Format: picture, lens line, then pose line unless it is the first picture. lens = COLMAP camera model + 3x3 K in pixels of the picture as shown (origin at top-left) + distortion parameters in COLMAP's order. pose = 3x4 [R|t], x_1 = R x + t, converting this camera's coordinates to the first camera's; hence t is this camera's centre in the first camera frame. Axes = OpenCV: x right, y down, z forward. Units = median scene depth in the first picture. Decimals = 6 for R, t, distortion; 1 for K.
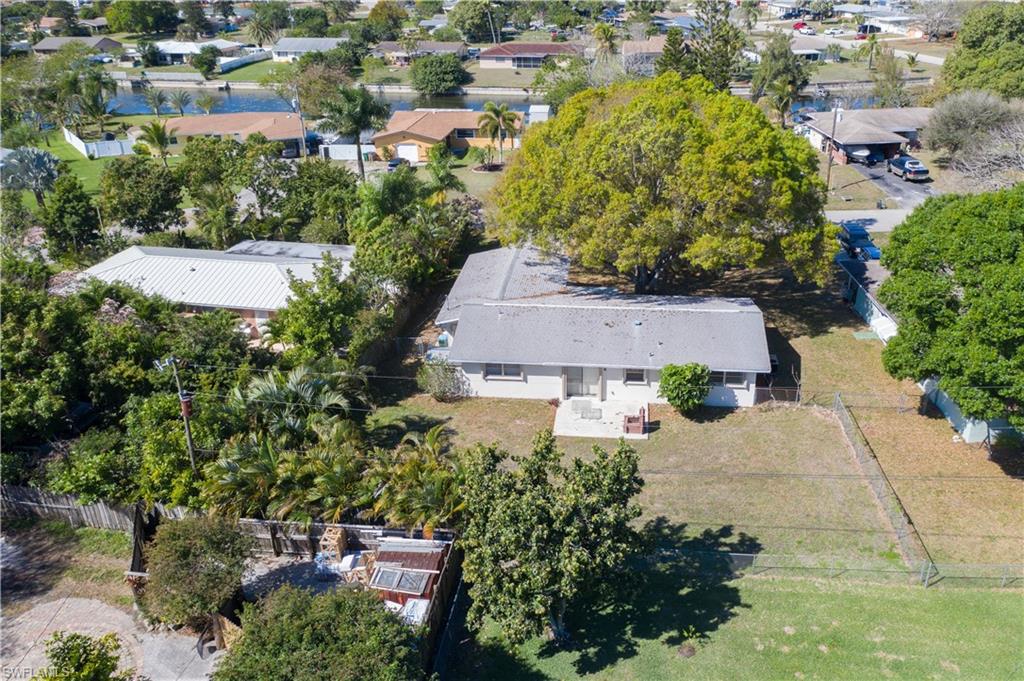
lens RADIAL K [[804.2, 0, 512.8], [0, 804.2, 373.7], [0, 0, 1]] dist [-0.003754, -0.002755]
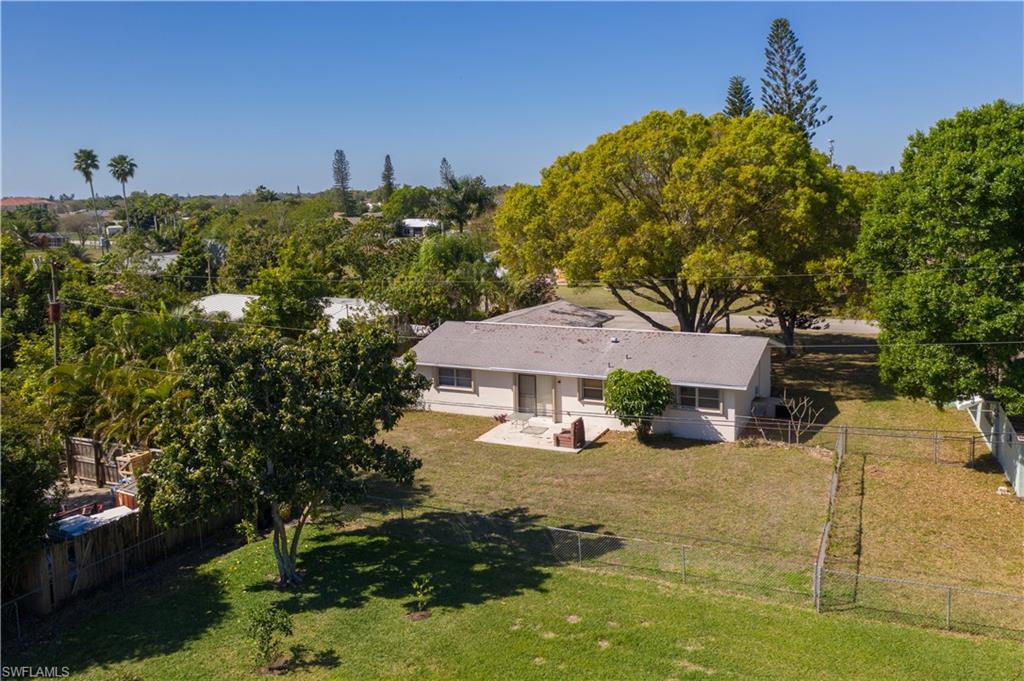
lens RADIAL K [[832.3, 0, 510.9], [0, 832.3, 322.2], [0, 0, 1]] dist [0.004743, 0.010462]
pose [[0.946855, 0.055824, -0.316780, 0.359223], [-0.153914, 0.943393, -0.293803, 0.211671], [0.282447, 0.326945, 0.901848, 0.182322]]
